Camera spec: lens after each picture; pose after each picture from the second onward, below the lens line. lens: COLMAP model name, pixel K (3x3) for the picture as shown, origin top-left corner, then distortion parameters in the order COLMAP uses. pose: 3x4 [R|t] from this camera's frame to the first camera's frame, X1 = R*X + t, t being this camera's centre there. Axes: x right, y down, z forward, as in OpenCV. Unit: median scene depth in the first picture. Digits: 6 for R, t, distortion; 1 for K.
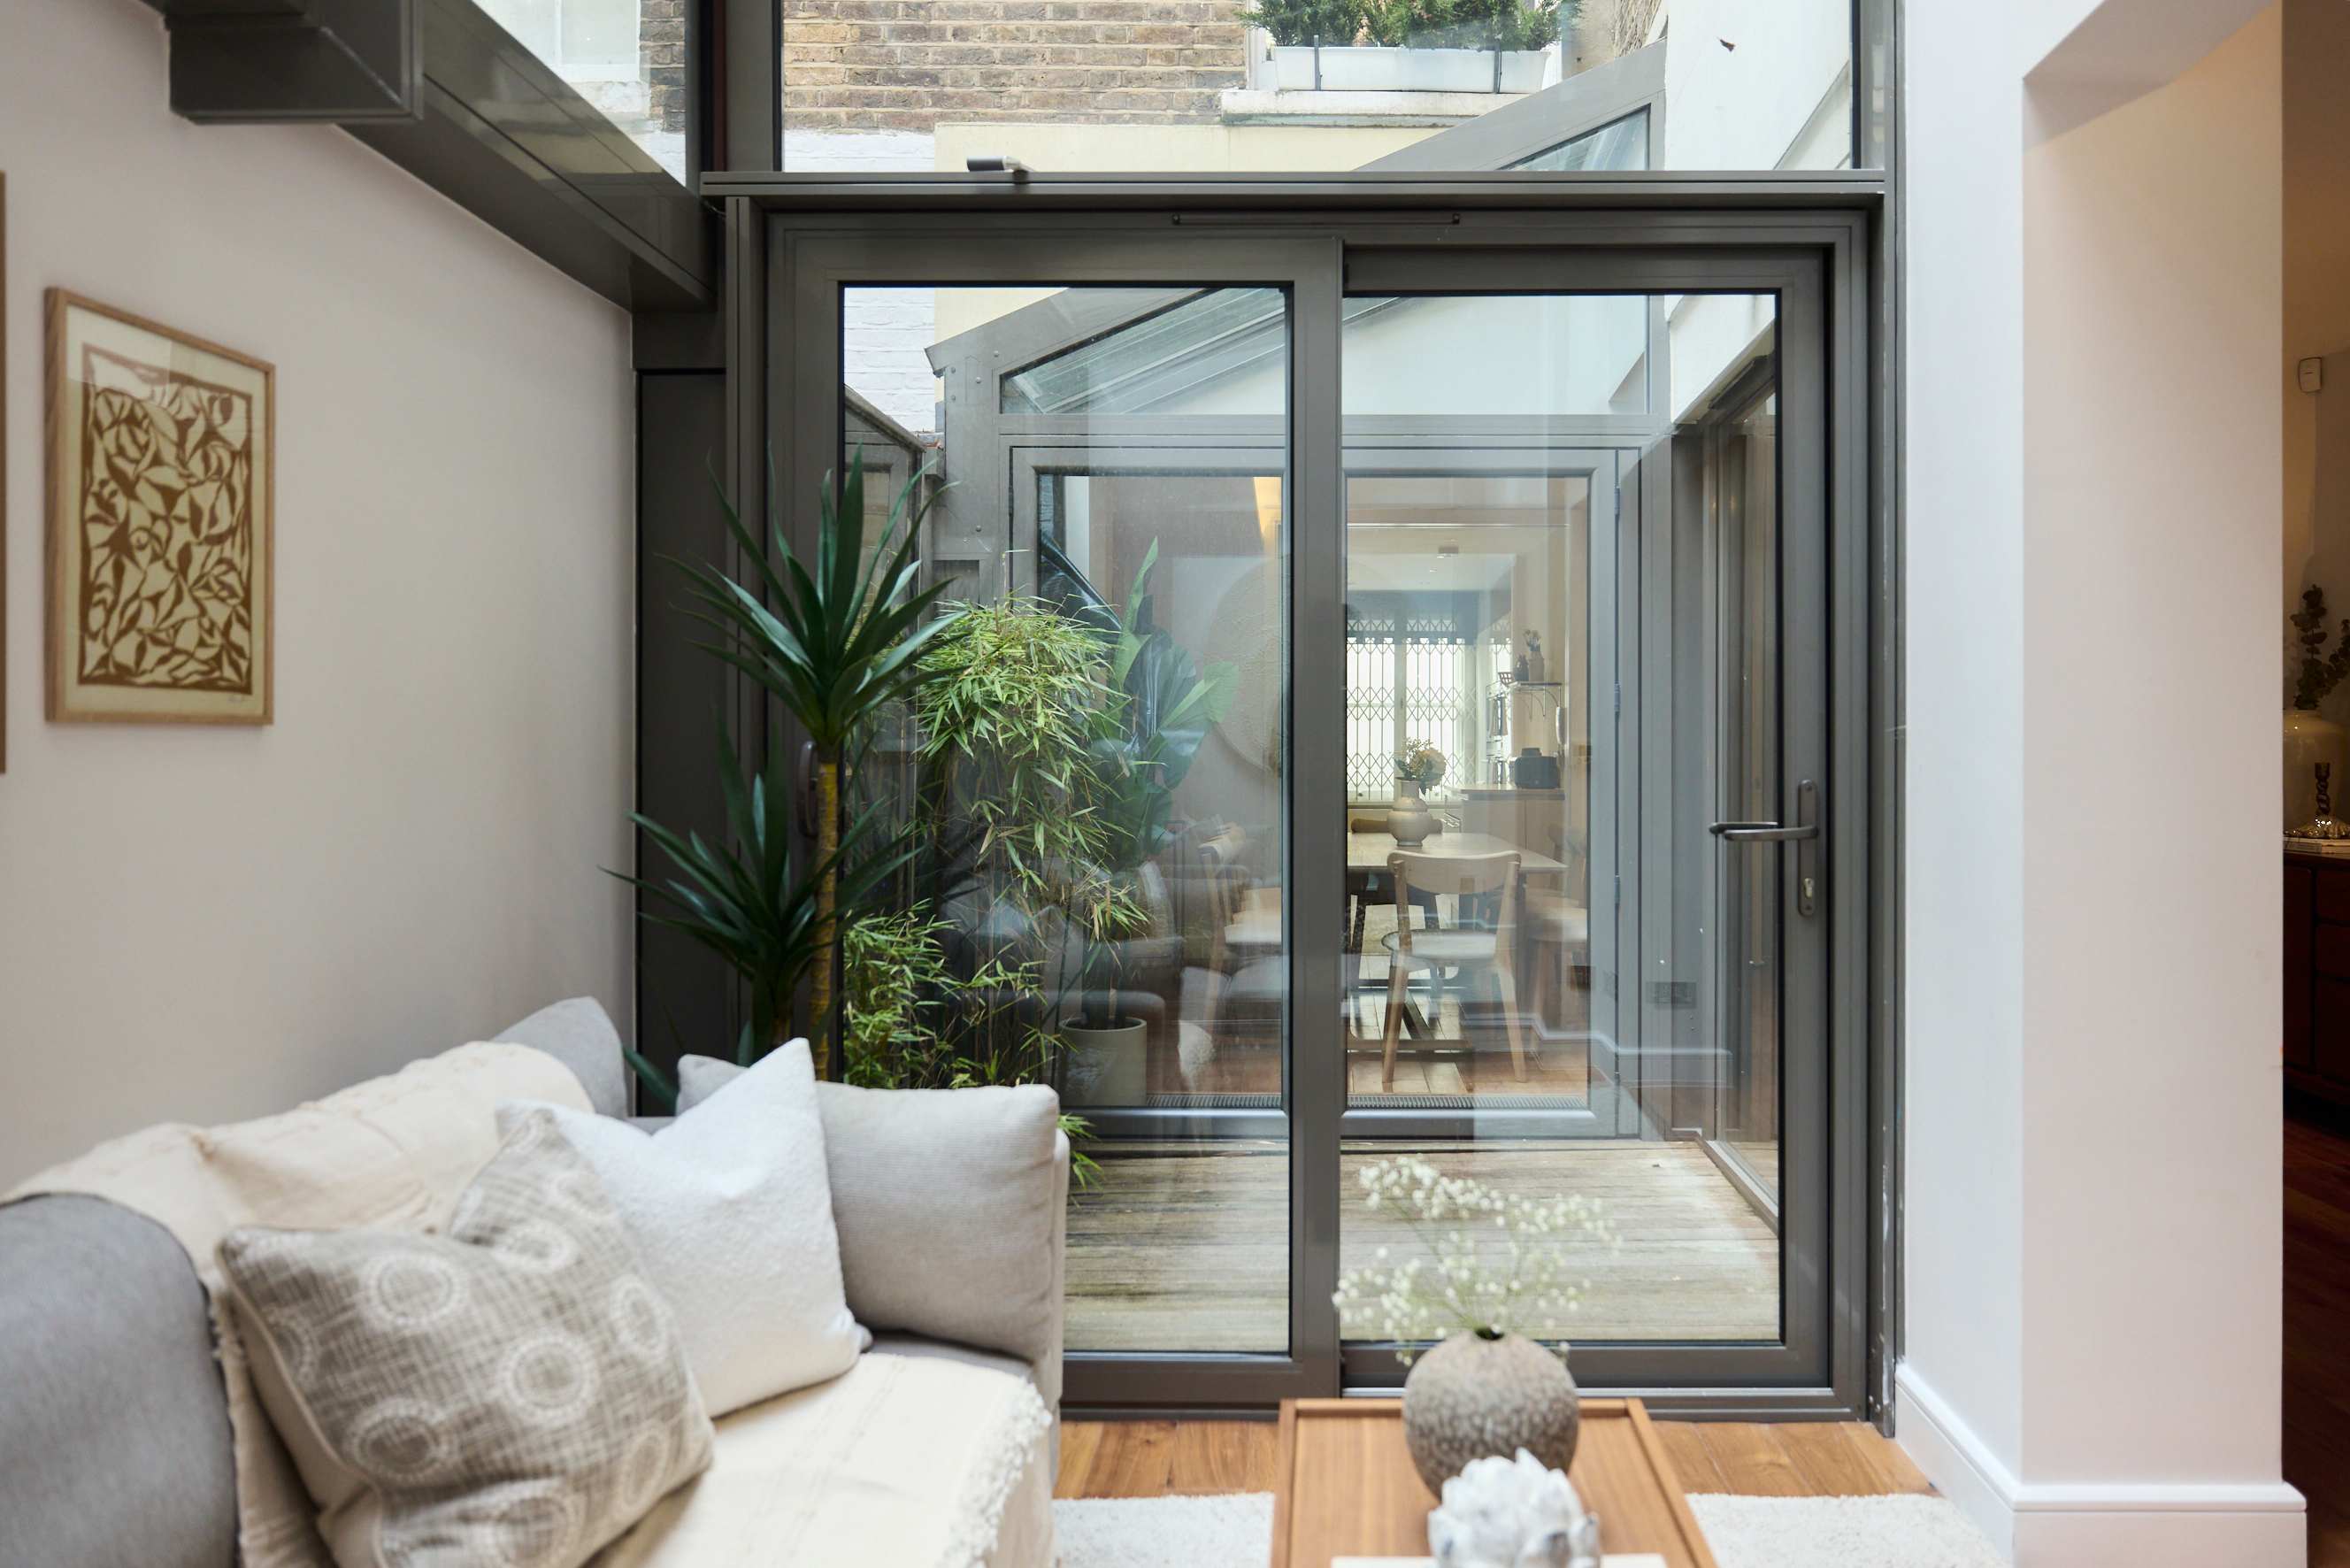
lens RADIAL K [[1607.6, 0, 1172.7], [0, 1607.6, 771.1], [0, 0, 1]] dist [-0.002334, -0.001903]
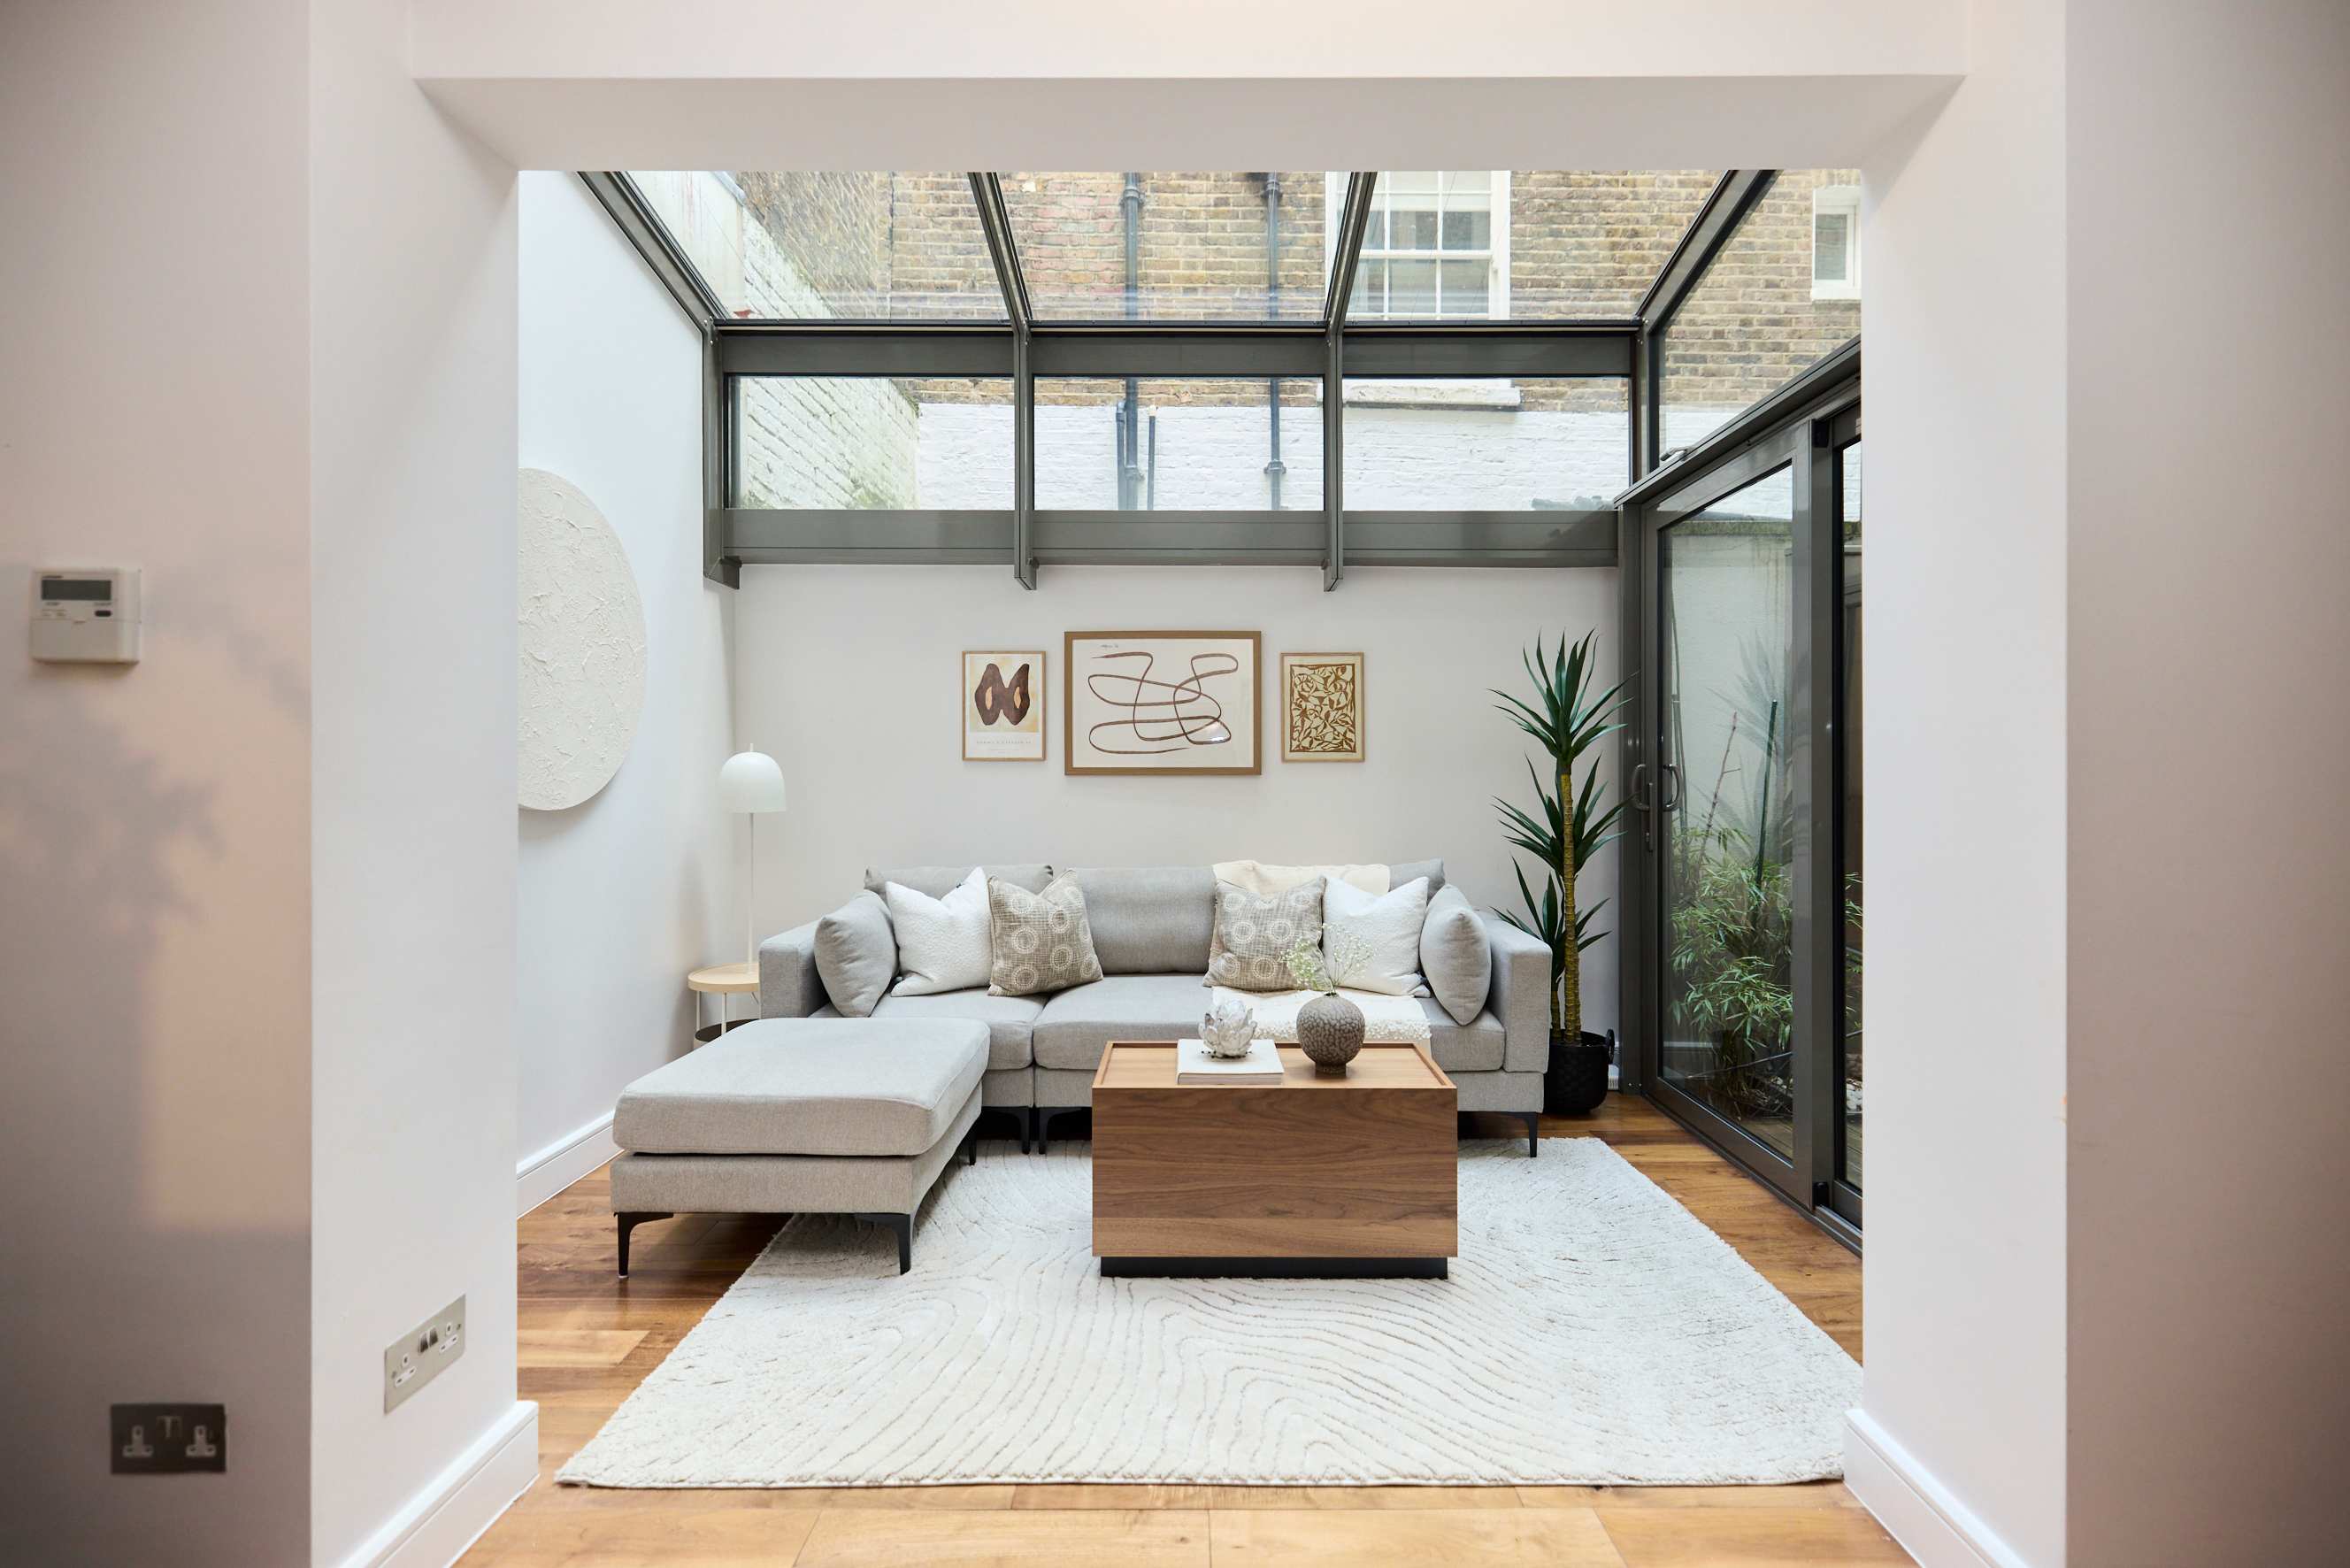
lens RADIAL K [[1023.8, 0, 1172.0], [0, 1023.8, 781.7], [0, 0, 1]] dist [0.002207, 0.000207]
pose [[-0.005715, 0.011320, -0.999920, 1.660705], [-0.009331, 0.999892, 0.011373, -0.008161], [0.999940, 0.009395, -0.005609, 0.670807]]
